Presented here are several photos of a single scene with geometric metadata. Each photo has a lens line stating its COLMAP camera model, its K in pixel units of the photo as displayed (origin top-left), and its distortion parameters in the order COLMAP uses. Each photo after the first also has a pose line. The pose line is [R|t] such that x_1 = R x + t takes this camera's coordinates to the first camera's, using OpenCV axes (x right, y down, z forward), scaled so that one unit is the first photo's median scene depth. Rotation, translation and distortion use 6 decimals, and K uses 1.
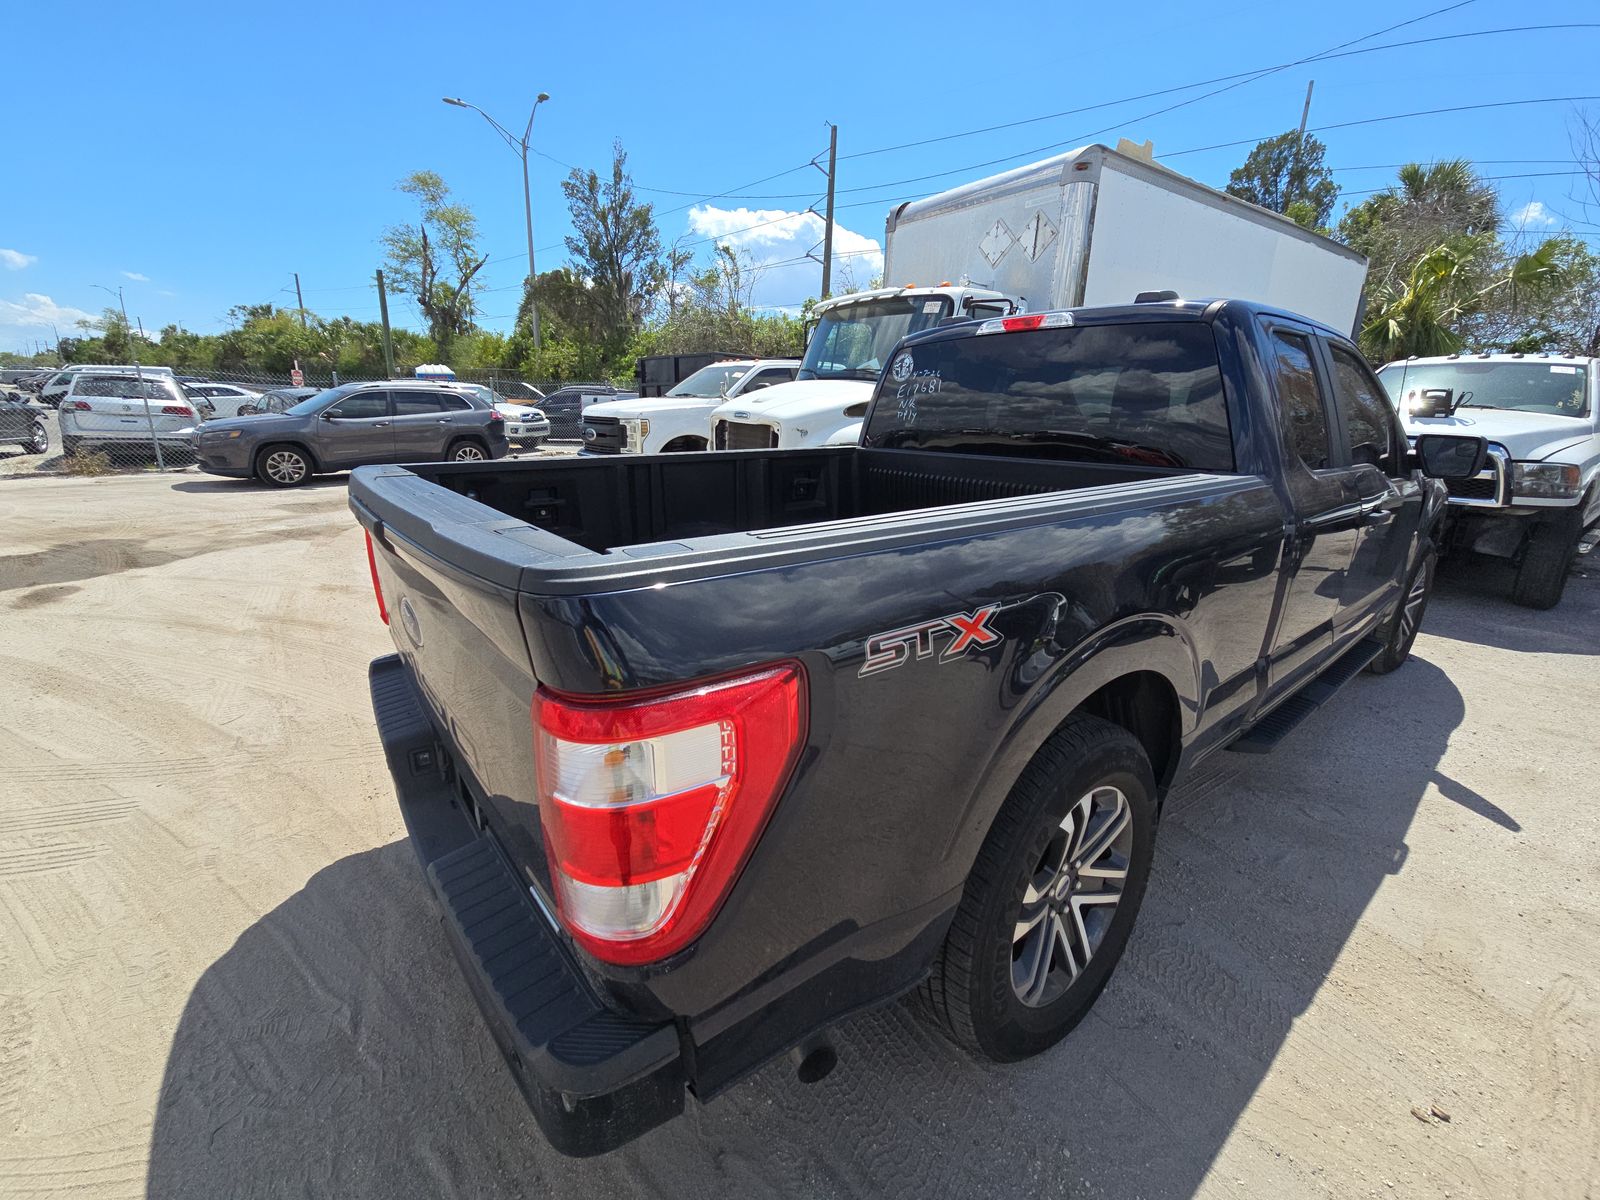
lens RADIAL K [[664.3, 0, 800.0], [0, 664.3, 600.0], [0, 0, 1]] dist [-0.000432, -0.009342]
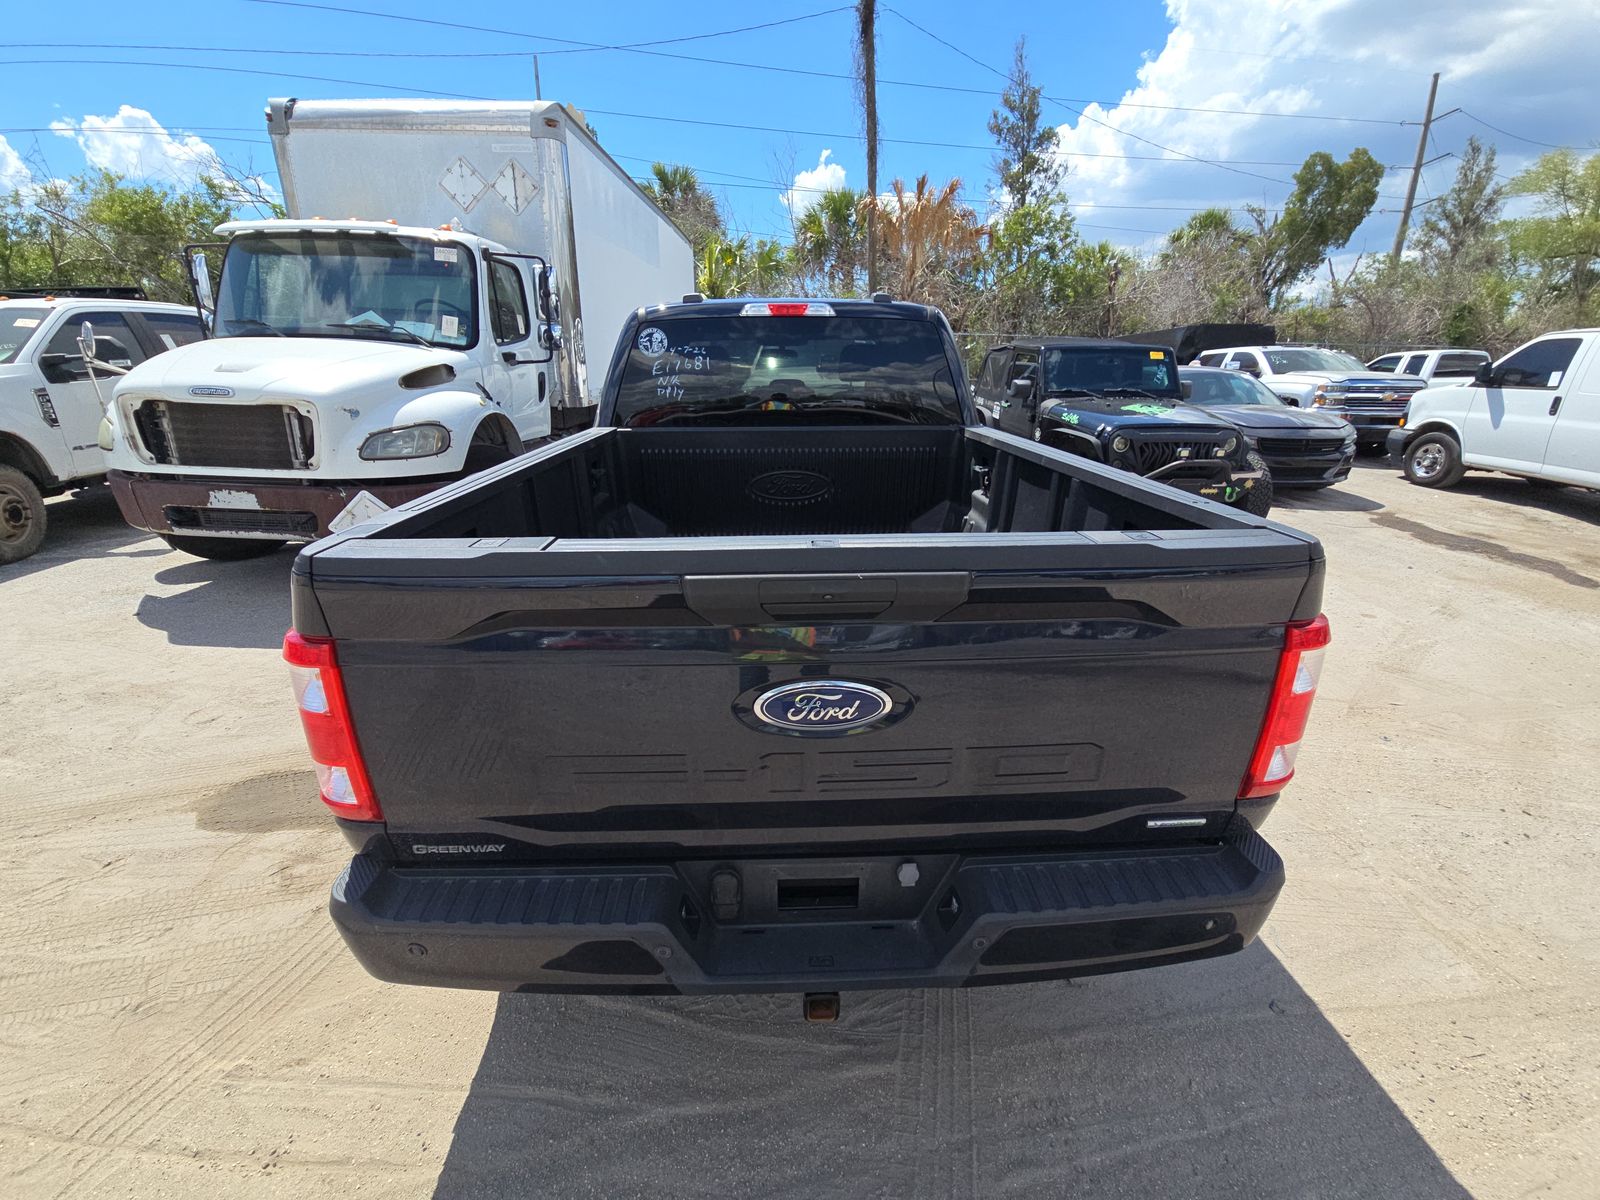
lens RADIAL K [[664.3, 0, 800.0], [0, 664.3, 600.0], [0, 0, 1]] dist [-0.000432, -0.009342]
pose [[0.569758, -0.277746, 0.773455, -0.302890], [0.224763, 0.957939, 0.178424, -0.064290], [-0.790479, 0.072186, 0.608221, 0.152242]]
